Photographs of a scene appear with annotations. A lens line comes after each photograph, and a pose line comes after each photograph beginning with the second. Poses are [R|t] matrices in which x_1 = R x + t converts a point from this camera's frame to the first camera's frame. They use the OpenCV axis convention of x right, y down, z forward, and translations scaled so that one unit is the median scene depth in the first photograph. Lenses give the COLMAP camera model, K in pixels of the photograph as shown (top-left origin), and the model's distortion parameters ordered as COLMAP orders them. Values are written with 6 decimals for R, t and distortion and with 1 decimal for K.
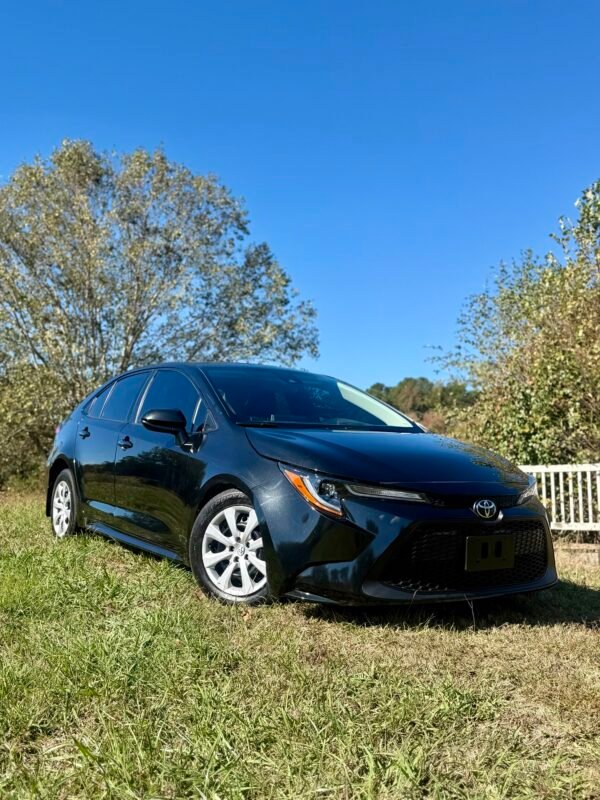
lens RADIAL K [[830.5, 0, 306.7], [0, 830.5, 414.8], [0, 0, 1]] dist [0.136993, 0.000000]
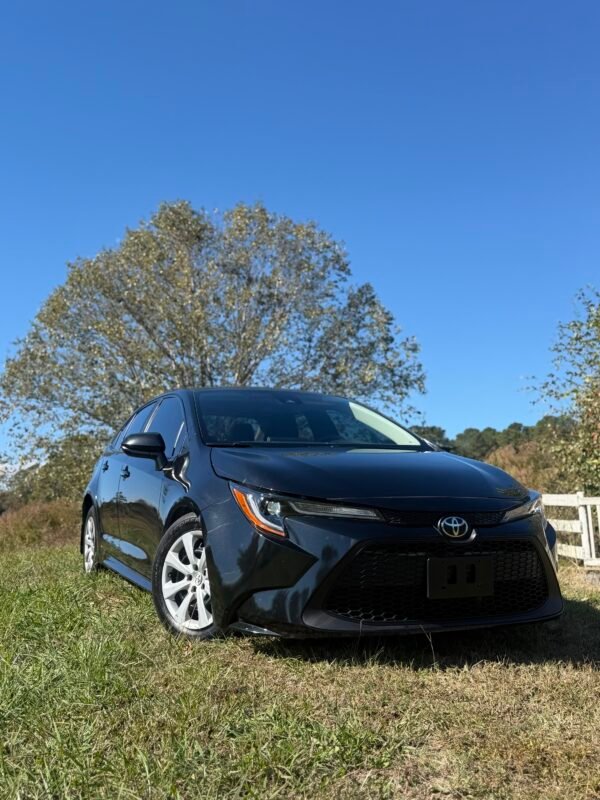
lens RADIAL K [[830.5, 0, 298.1], [0, 830.5, 403.2], [0, 0, 1]] dist [0.136993, 0.000000]
pose [[0.982498, -0.045897, -0.180531, 0.171657], [0.032858, 0.996675, -0.074567, 0.034033], [0.183353, 0.067330, 0.980739, 0.080026]]
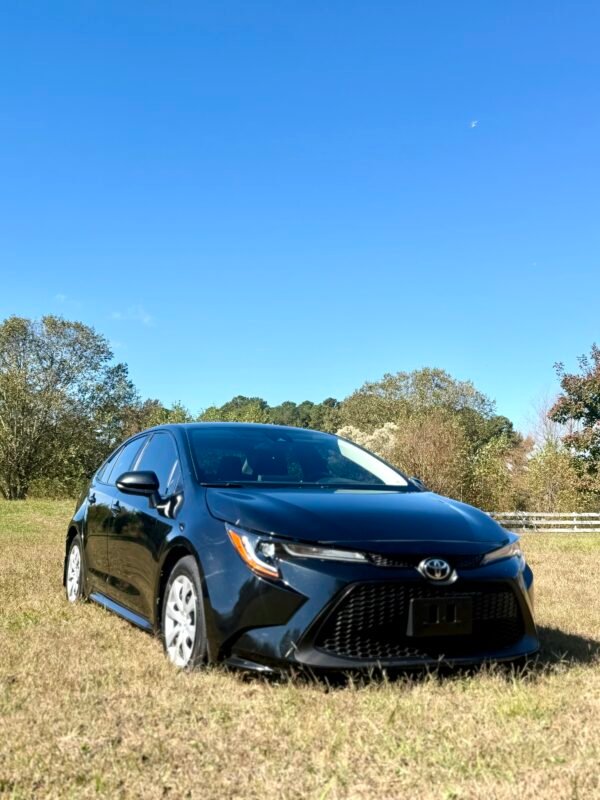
lens RADIAL K [[909.7, 0, 305.5], [0, 909.7, 395.5], [0, 0, 1]] dist [0.115453, 0.000000]
pose [[0.987944, -0.034903, -0.150827, 0.181773], [0.020333, 0.995068, -0.097084, 0.011894], [0.153472, 0.092847, 0.983781, -0.040078]]
